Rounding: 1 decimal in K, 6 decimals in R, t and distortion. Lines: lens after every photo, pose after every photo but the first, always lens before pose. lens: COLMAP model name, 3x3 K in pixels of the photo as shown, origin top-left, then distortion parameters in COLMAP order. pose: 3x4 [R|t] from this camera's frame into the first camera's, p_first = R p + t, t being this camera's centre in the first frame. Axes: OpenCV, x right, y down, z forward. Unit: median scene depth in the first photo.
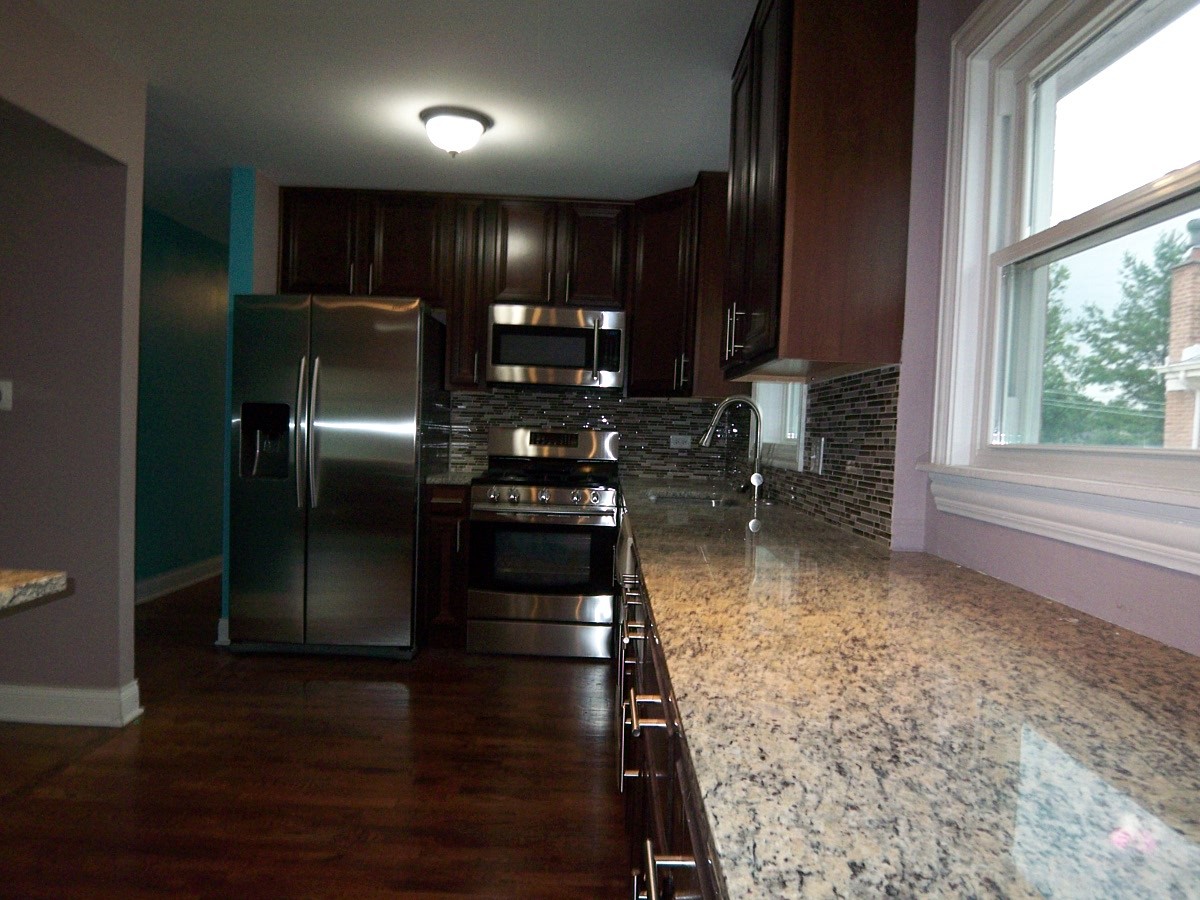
lens RADIAL K [[816.1, 0, 602.1], [0, 816.1, 467.3], [0, 0, 1]] dist [0.031261, -0.002033]
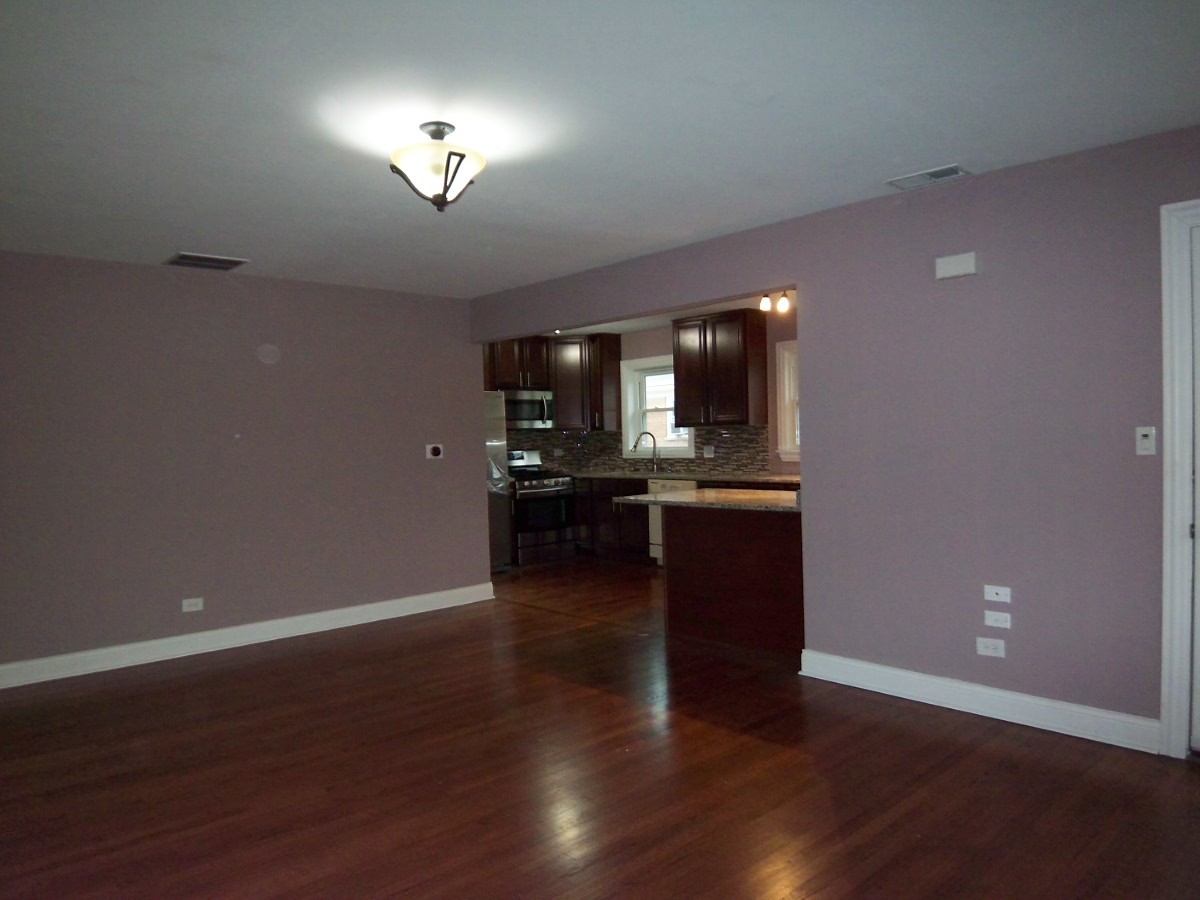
lens RADIAL K [[816.1, 0, 602.1], [0, 816.1, 467.3], [0, 0, 1]] dist [0.031261, -0.002033]
pose [[0.724825, -0.087475, 0.683357, -1.368773], [0.088016, 0.995536, 0.034079, -0.062142], [-0.683287, 0.035445, 0.729289, -0.598948]]
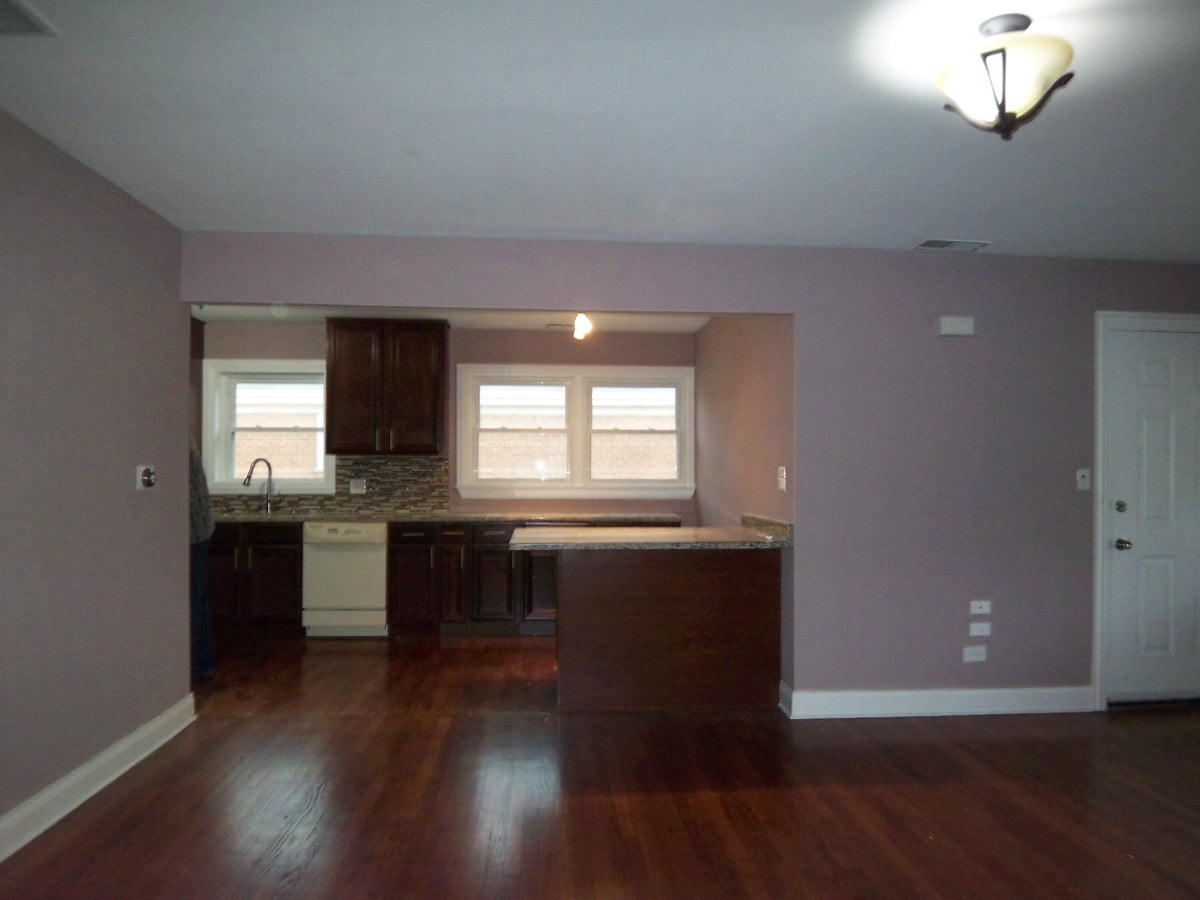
lens RADIAL K [[816.1, 0, 602.1], [0, 816.1, 467.3], [0, 0, 1]] dist [0.031261, -0.002033]
pose [[-0.099005, -0.039944, 0.994285, -1.453027], [0.035034, 0.998435, 0.043599, -0.099438], [-0.994470, 0.039150, -0.097451, 0.350056]]
